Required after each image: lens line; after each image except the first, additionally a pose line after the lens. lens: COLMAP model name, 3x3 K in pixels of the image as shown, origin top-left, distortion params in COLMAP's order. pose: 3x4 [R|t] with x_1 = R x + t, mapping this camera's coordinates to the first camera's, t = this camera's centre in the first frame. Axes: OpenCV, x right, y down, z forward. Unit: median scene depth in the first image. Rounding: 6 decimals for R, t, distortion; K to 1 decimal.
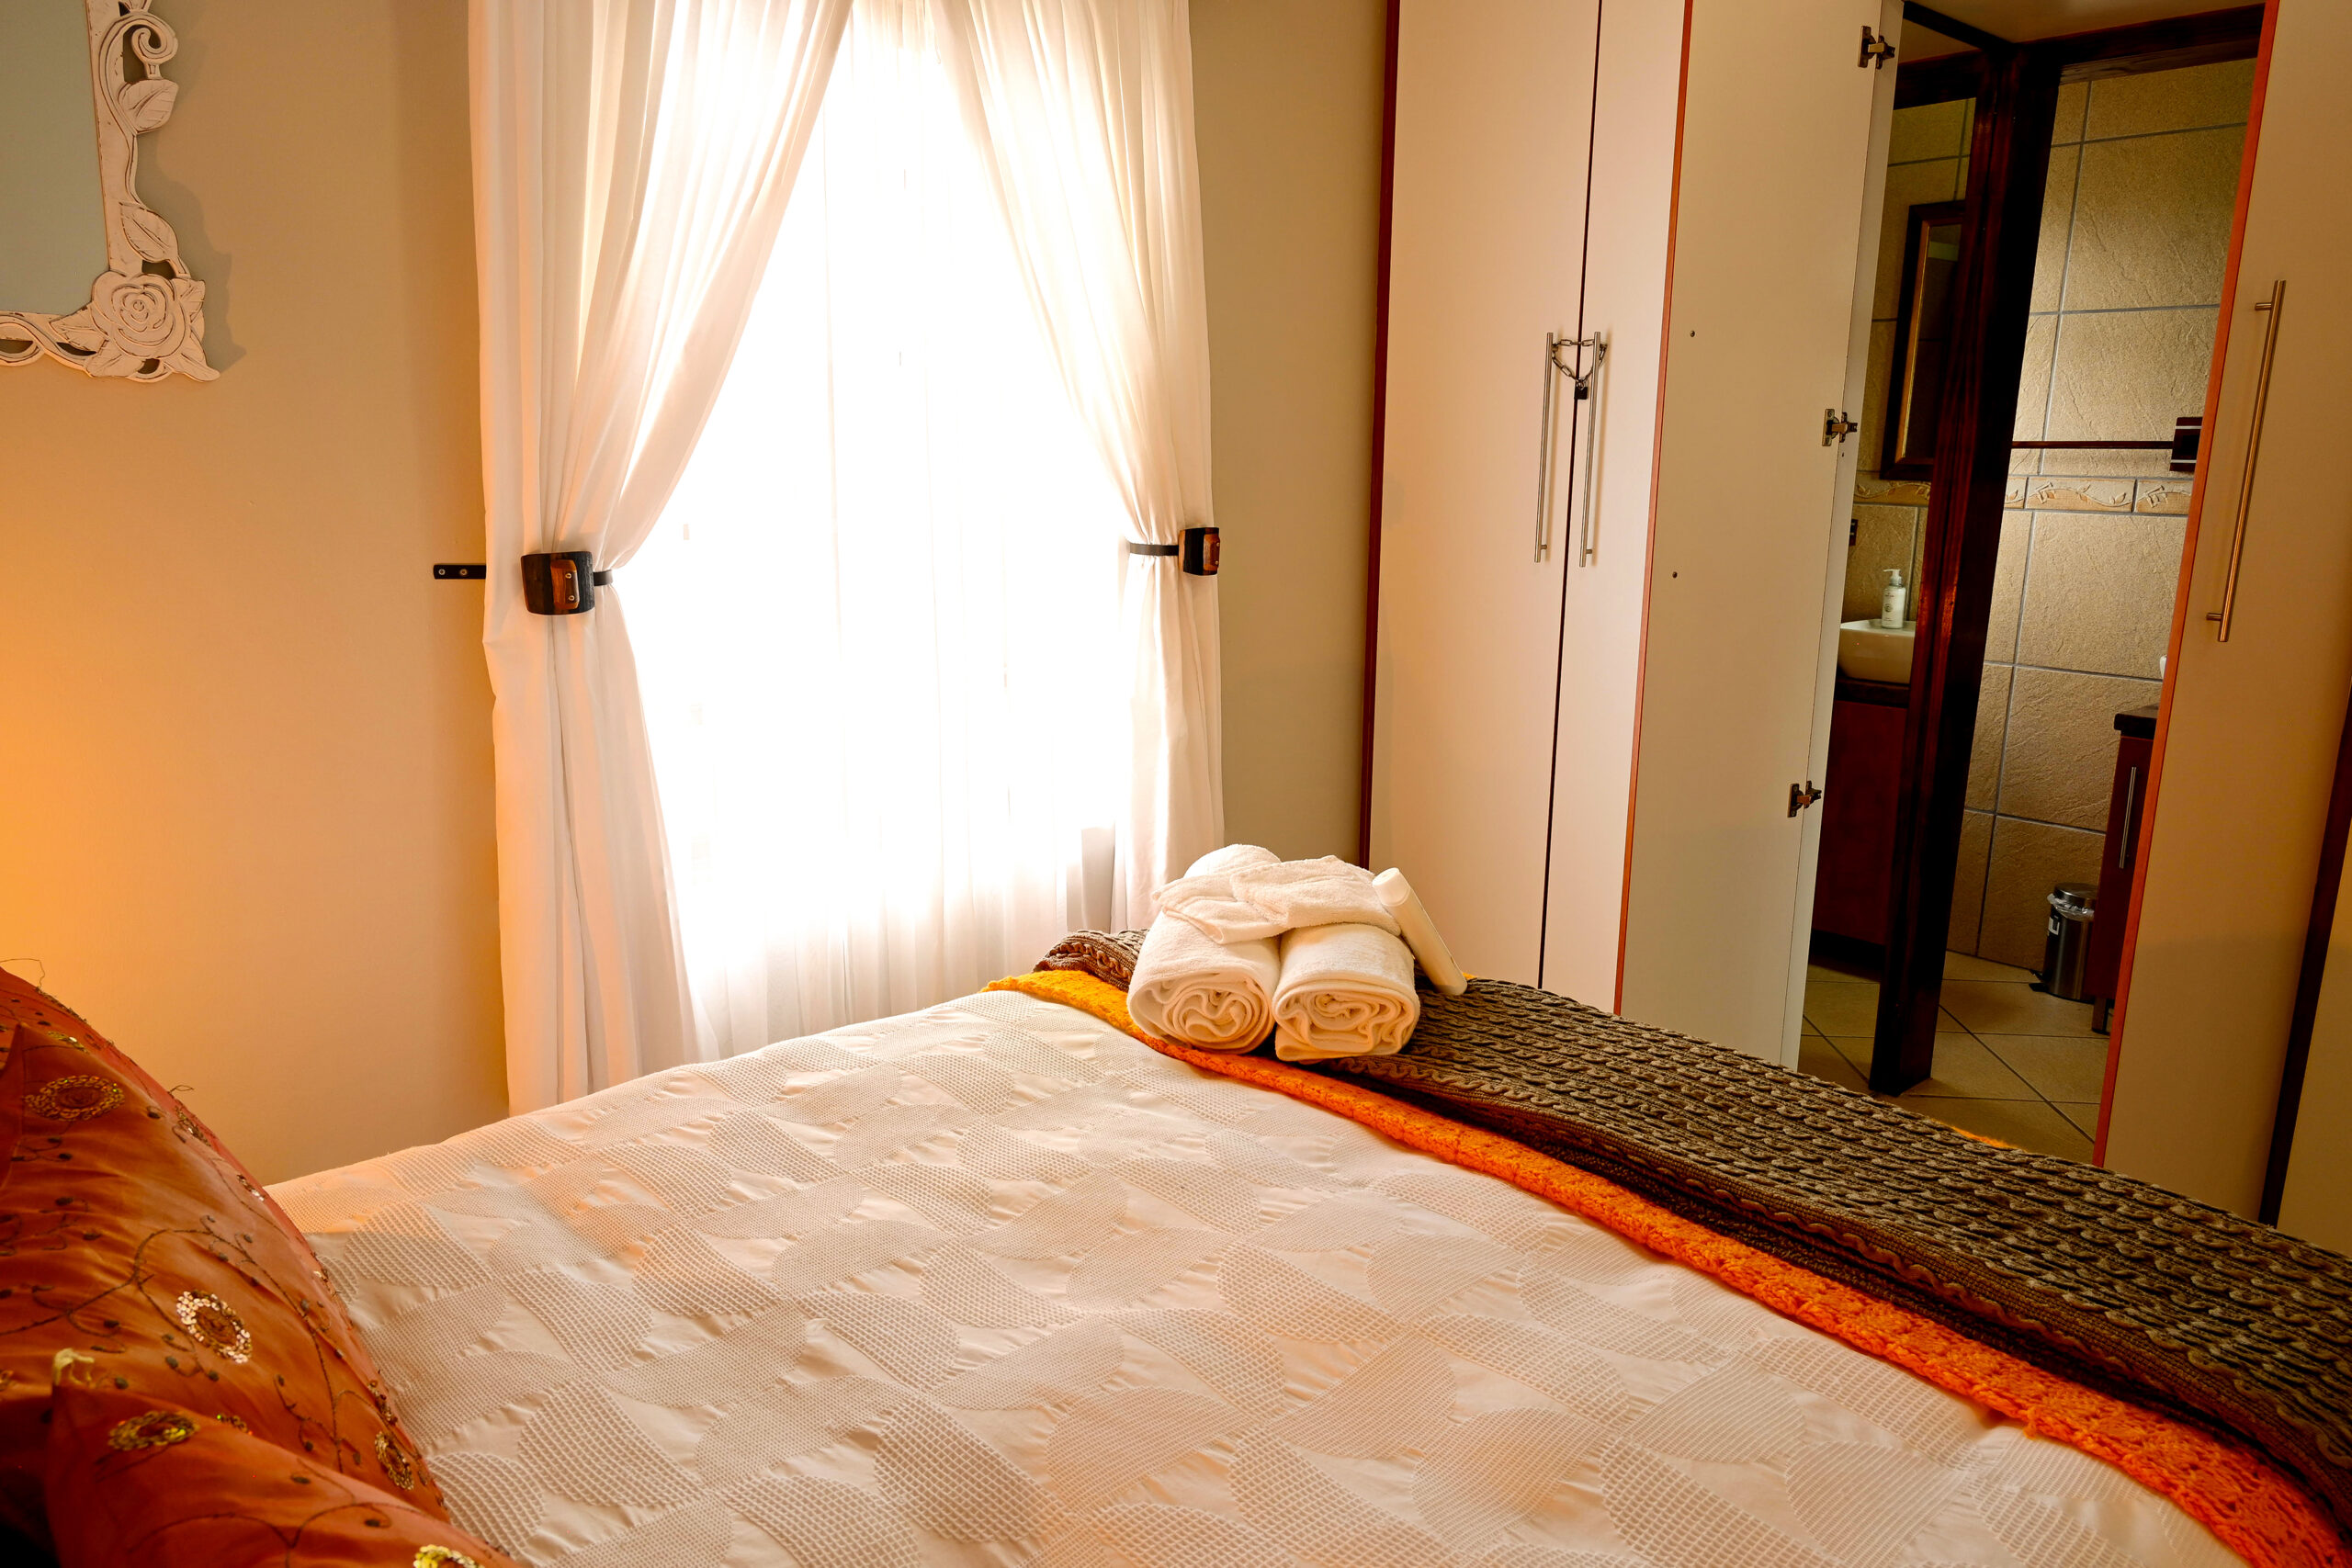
lens RADIAL K [[1654.6, 0, 1186.9], [0, 1654.6, 776.6], [0, 0, 1]] dist [0.003011, 0.002863]
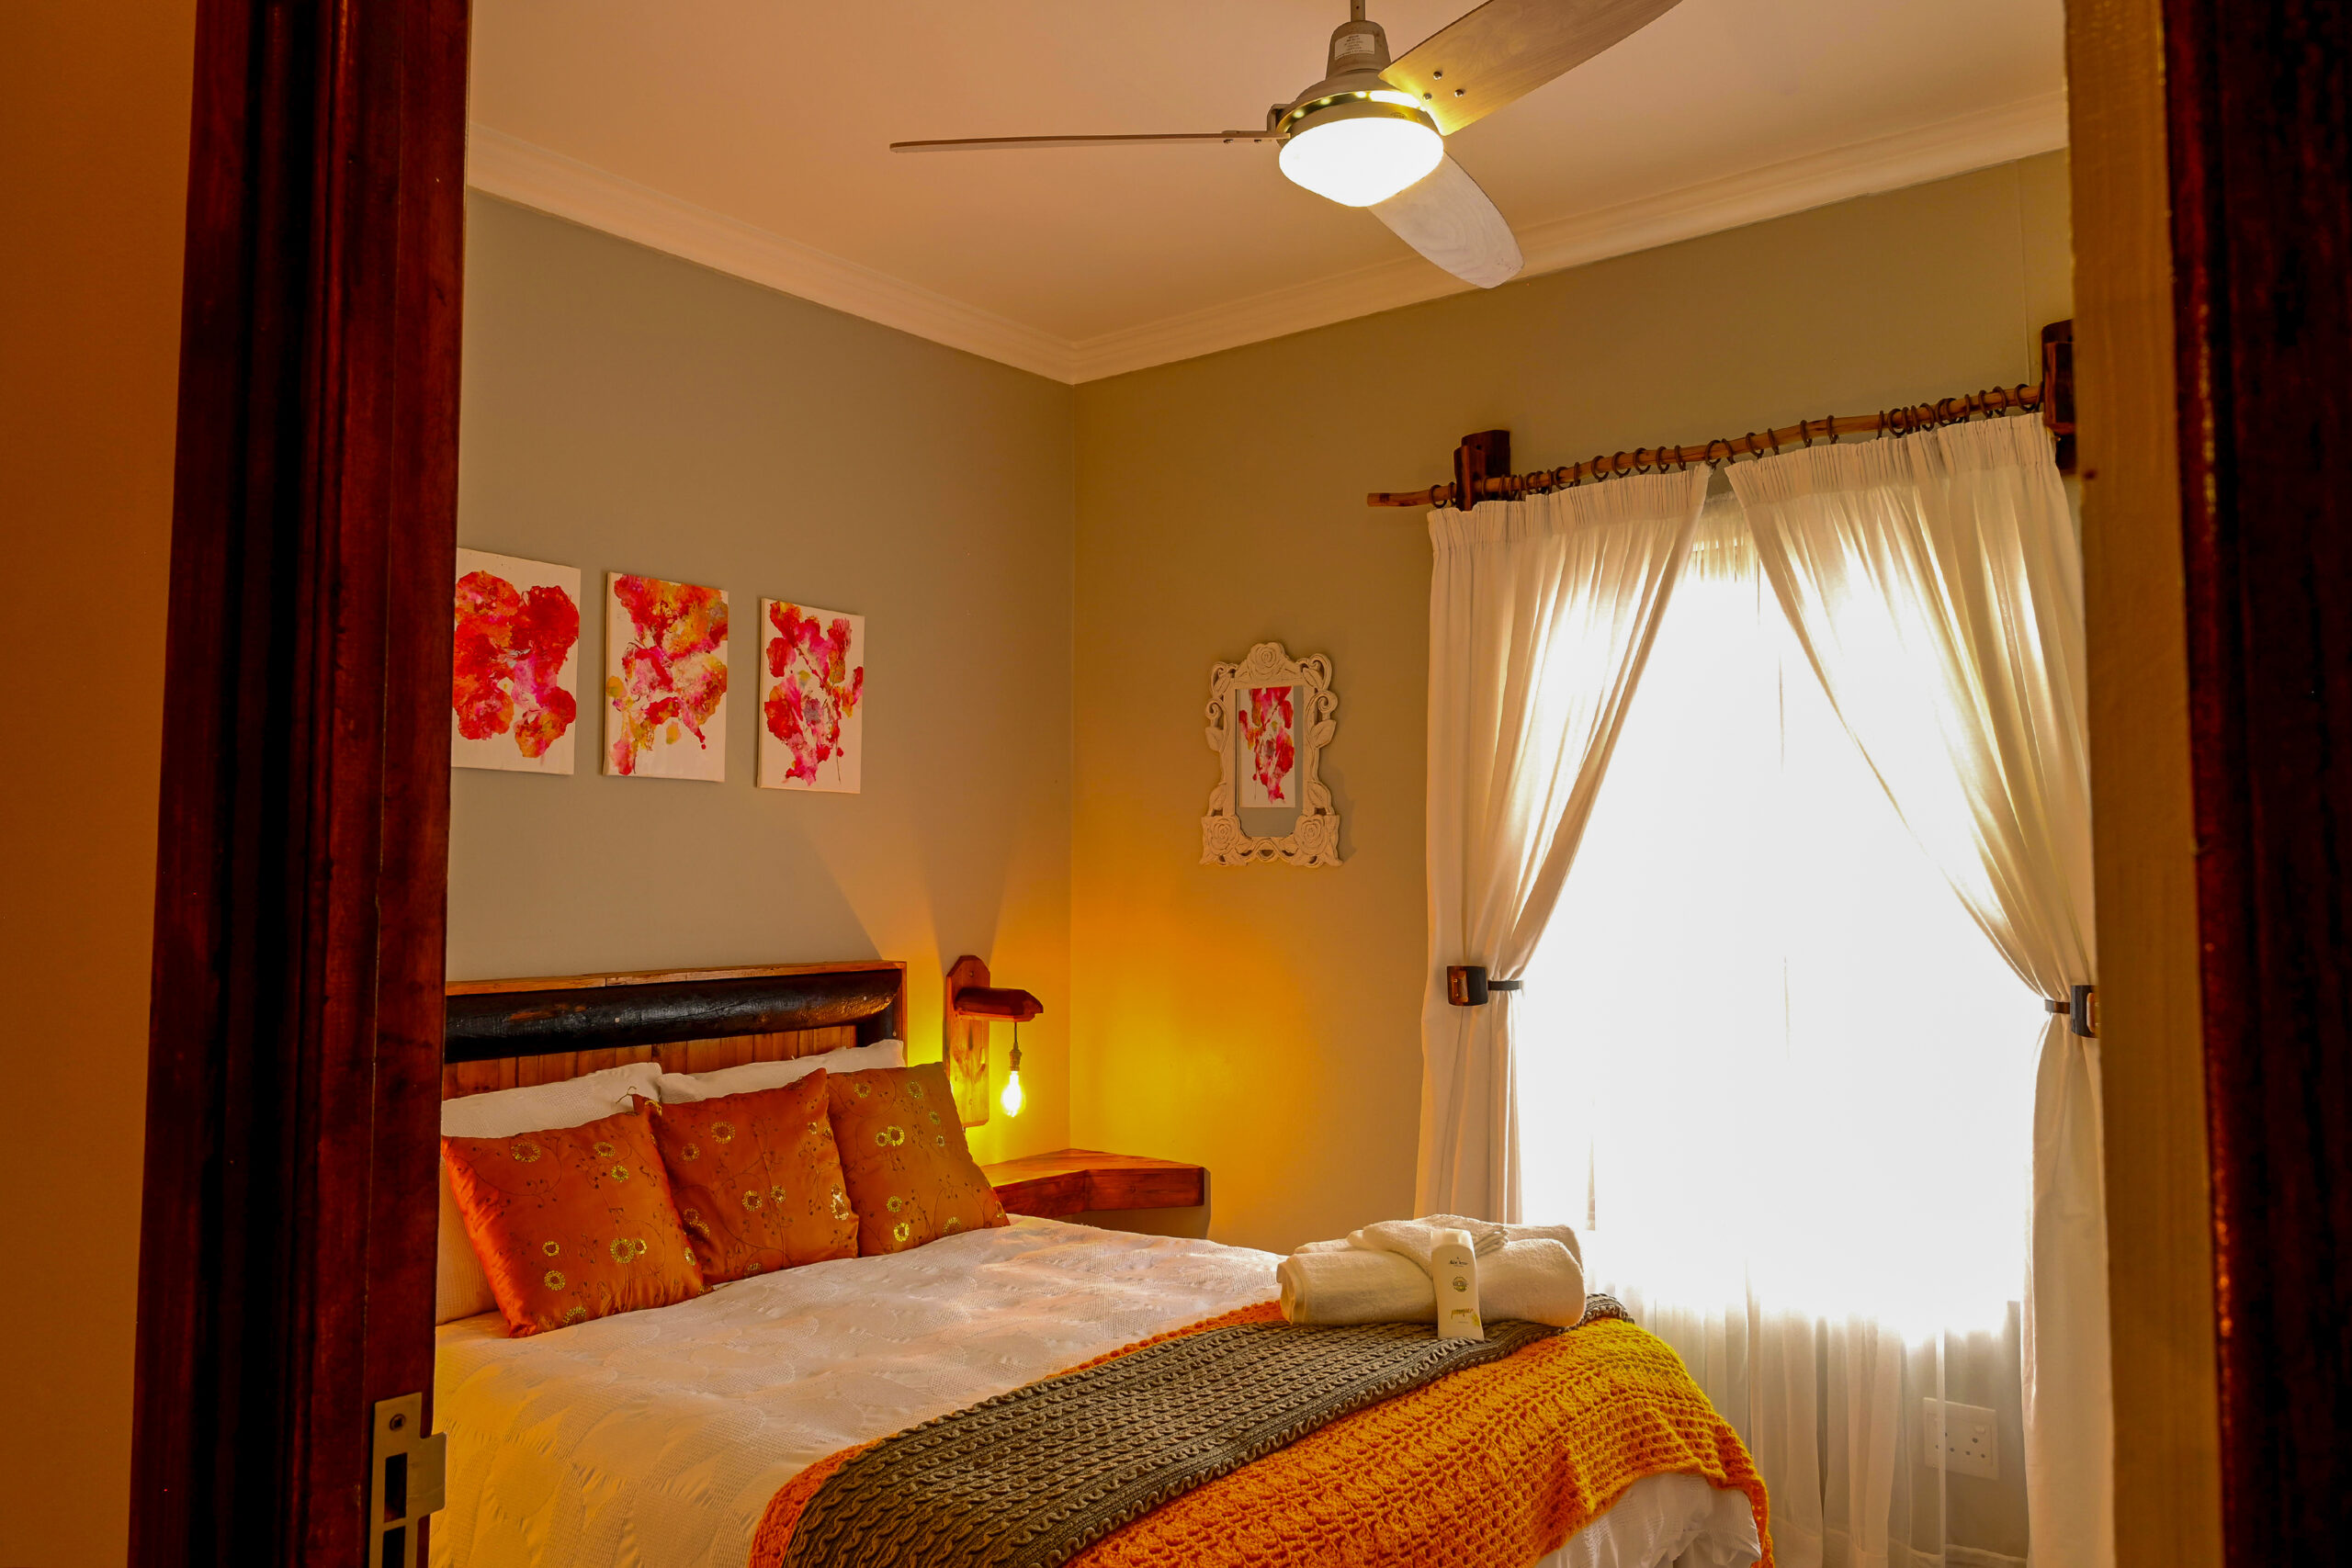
lens RADIAL K [[1654.6, 0, 1129.2], [0, 1654.6, 762.3], [0, 0, 1]] dist [0.003011, 0.002863]
pose [[0.161257, -0.089407, -0.982854, 1.269111], [-0.201031, 0.972033, -0.121405, -0.076387], [0.966221, 0.217161, 0.138773, 0.483557]]
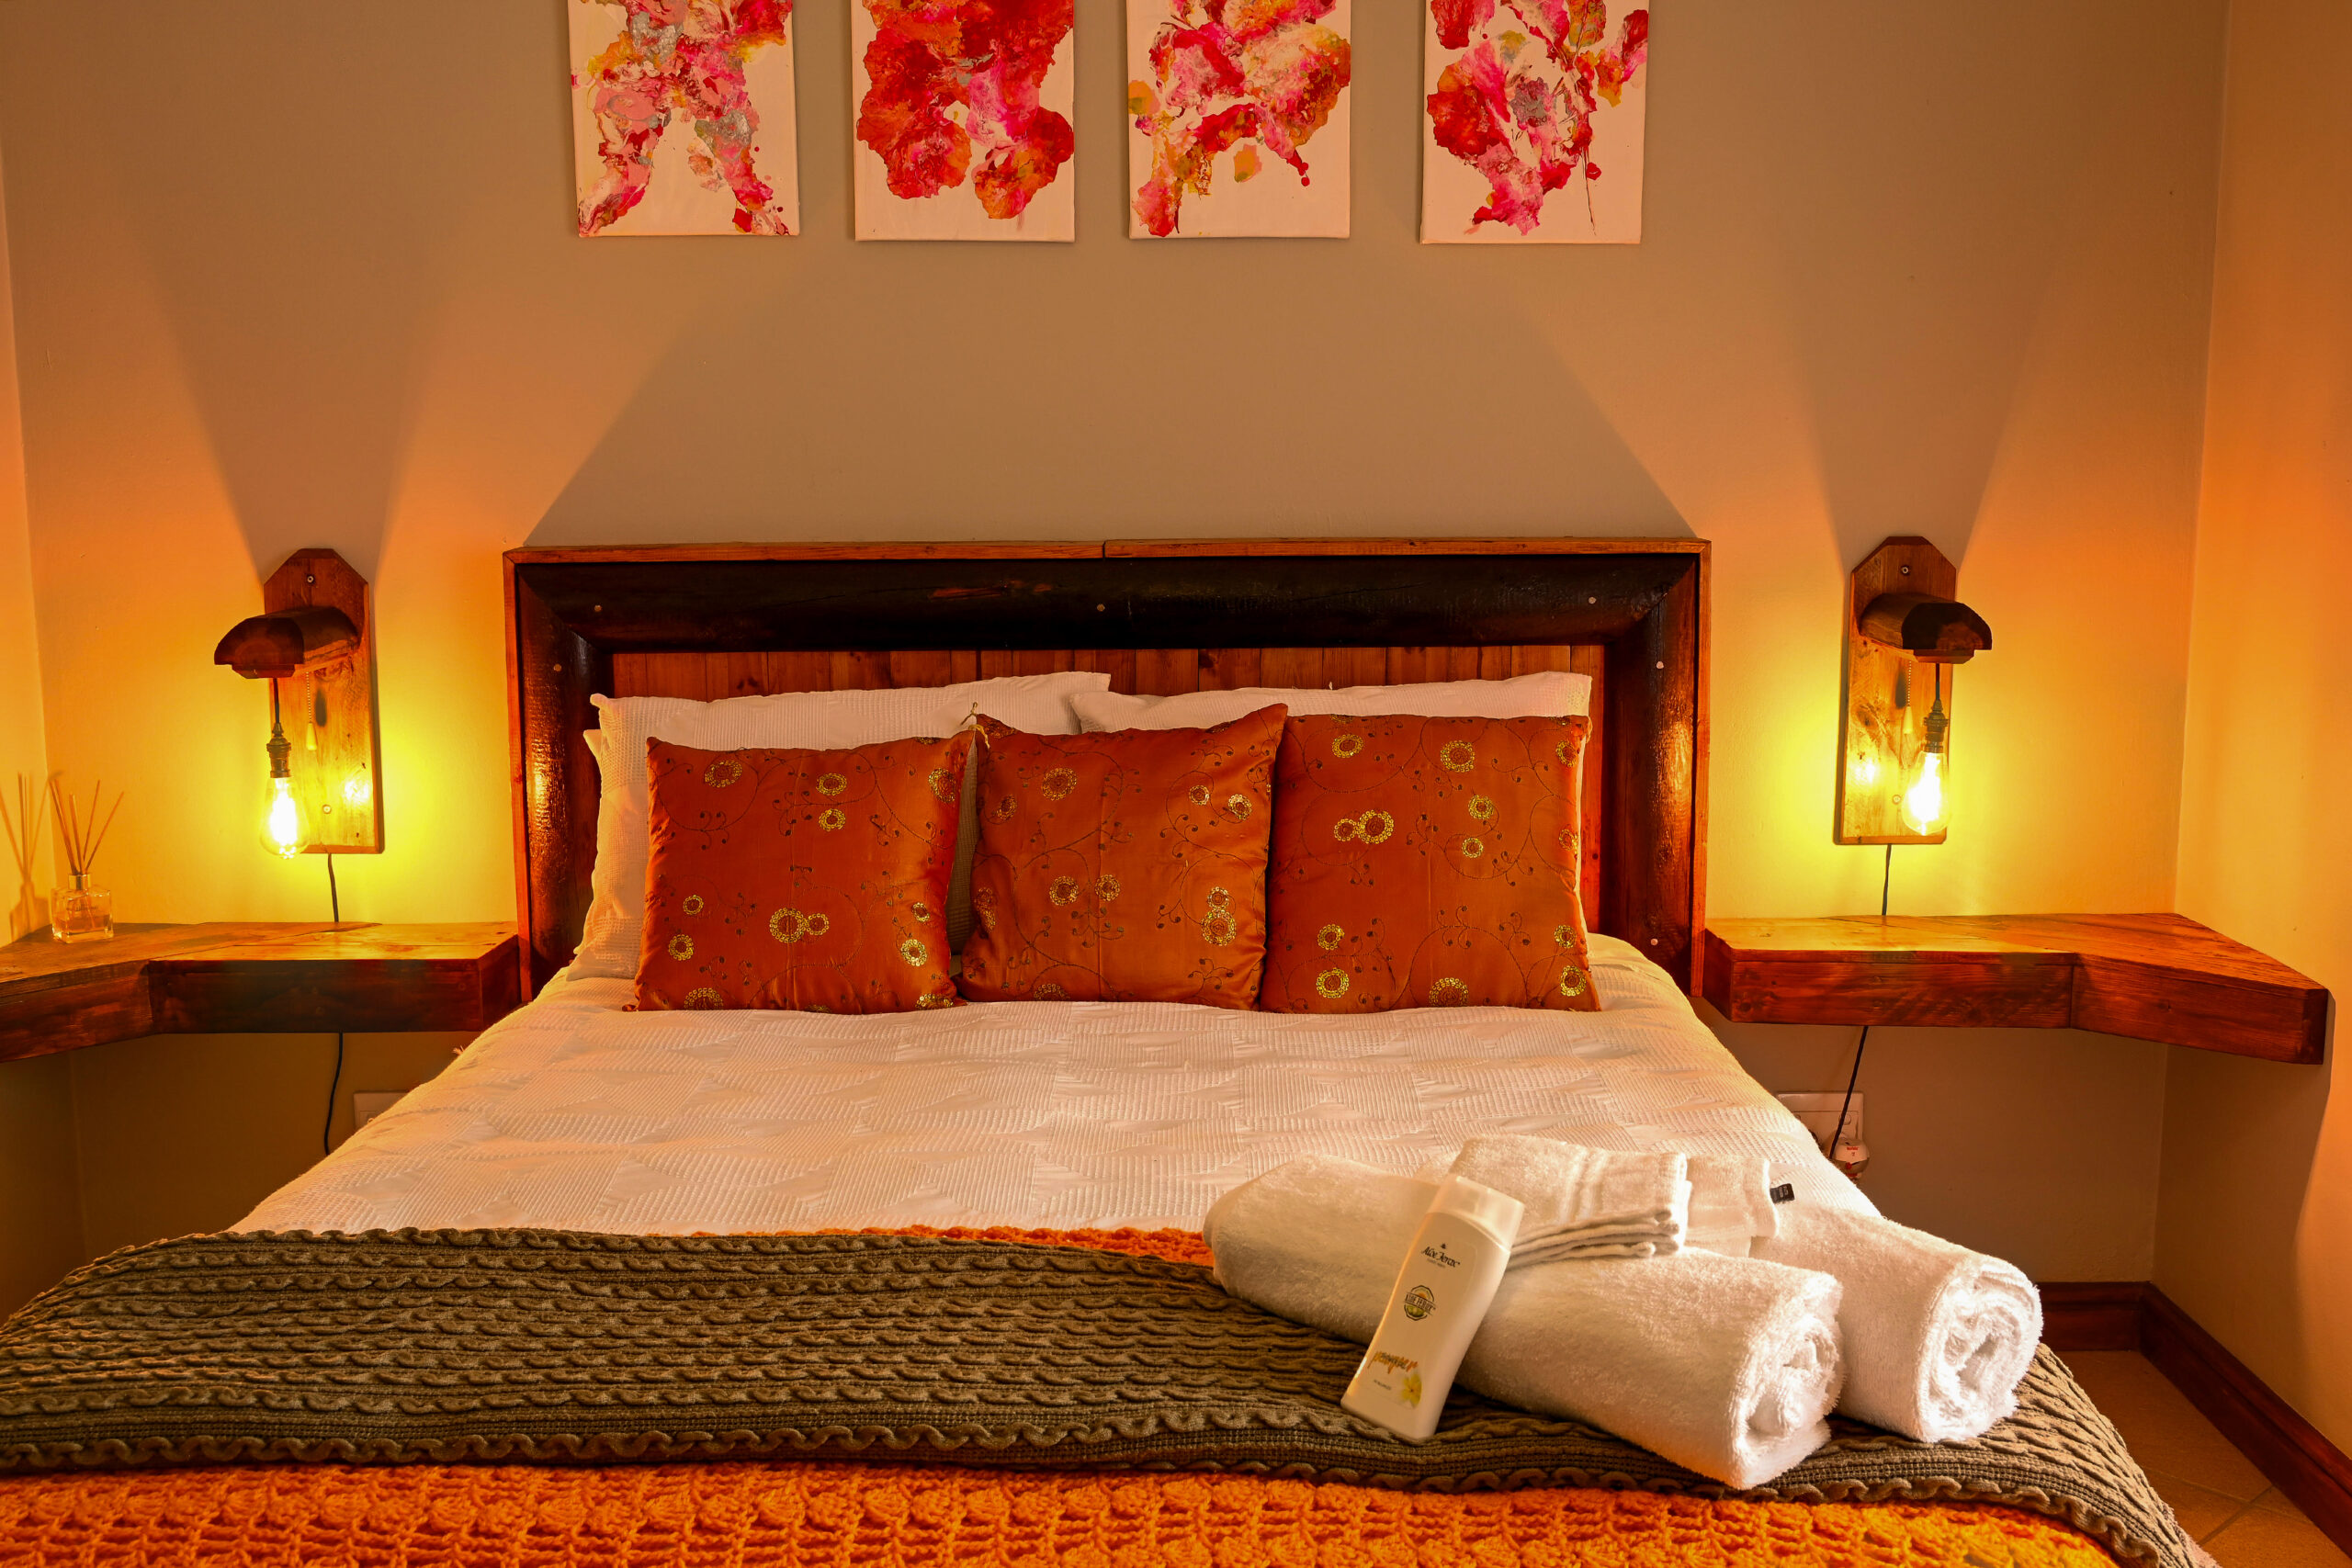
lens RADIAL K [[2289.4, 0, 1169.7], [0, 2289.4, 779.4], [0, 0, 1]] dist [0.002300, 0.000000]
pose [[-0.664377, 0.096392, -0.741156, 0.682766], [-0.162192, 0.949423, 0.268869, -0.232813], [0.729587, 0.298840, -0.615140, 1.271684]]
